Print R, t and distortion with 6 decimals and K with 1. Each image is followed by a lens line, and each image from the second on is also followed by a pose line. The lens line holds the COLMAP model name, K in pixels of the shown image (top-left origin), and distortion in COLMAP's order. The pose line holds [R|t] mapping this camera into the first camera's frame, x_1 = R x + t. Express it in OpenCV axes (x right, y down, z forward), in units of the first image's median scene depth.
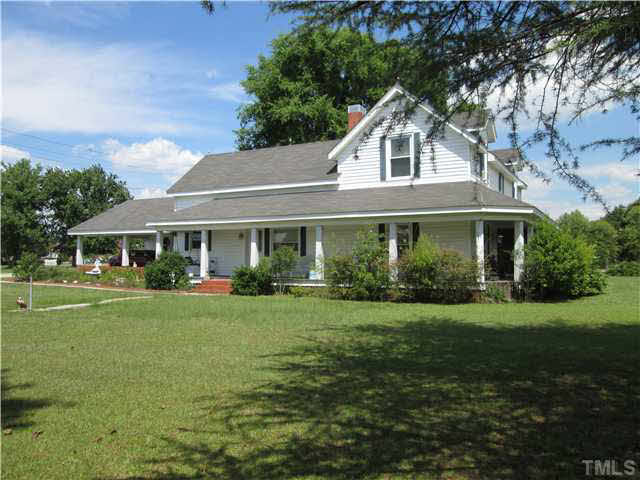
lens RADIAL K [[527.4, 0, 319.6], [0, 527.4, 251.1], [0, 0, 1]] dist [-0.041215, -0.001648]
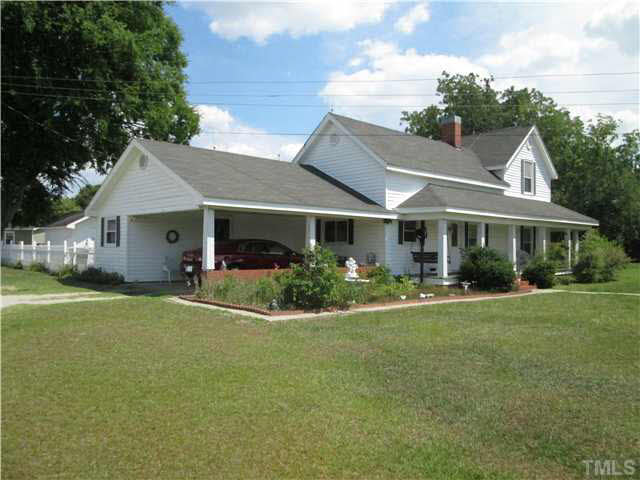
lens RADIAL K [[527.4, 0, 319.6], [0, 527.4, 251.1], [0, 0, 1]] dist [-0.041215, -0.001648]
pose [[0.289765, -0.010915, 0.957036, -1.258826], [-0.023601, 0.999549, 0.018545, -0.002115], [-0.956807, -0.027961, 0.289377, 1.089595]]
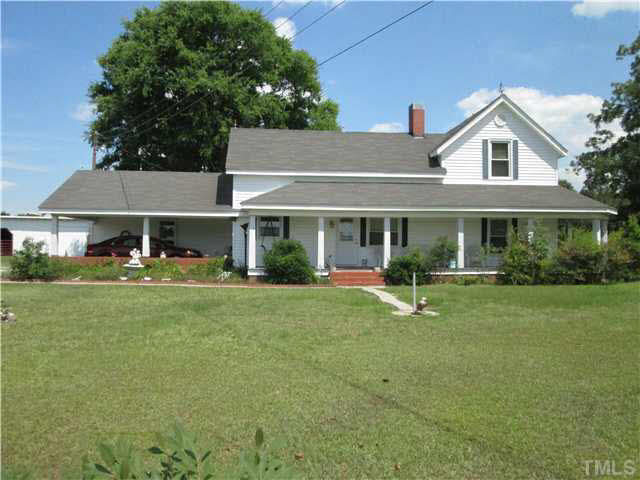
lens RADIAL K [[527.4, 0, 319.6], [0, 527.4, 251.1], [0, 0, 1]] dist [-0.041215, -0.001648]
pose [[0.822568, -0.000909, 0.568666, -0.794789], [-0.011604, 0.999764, 0.018383, 0.003179], [-0.568548, -0.021720, 0.822363, 0.276527]]
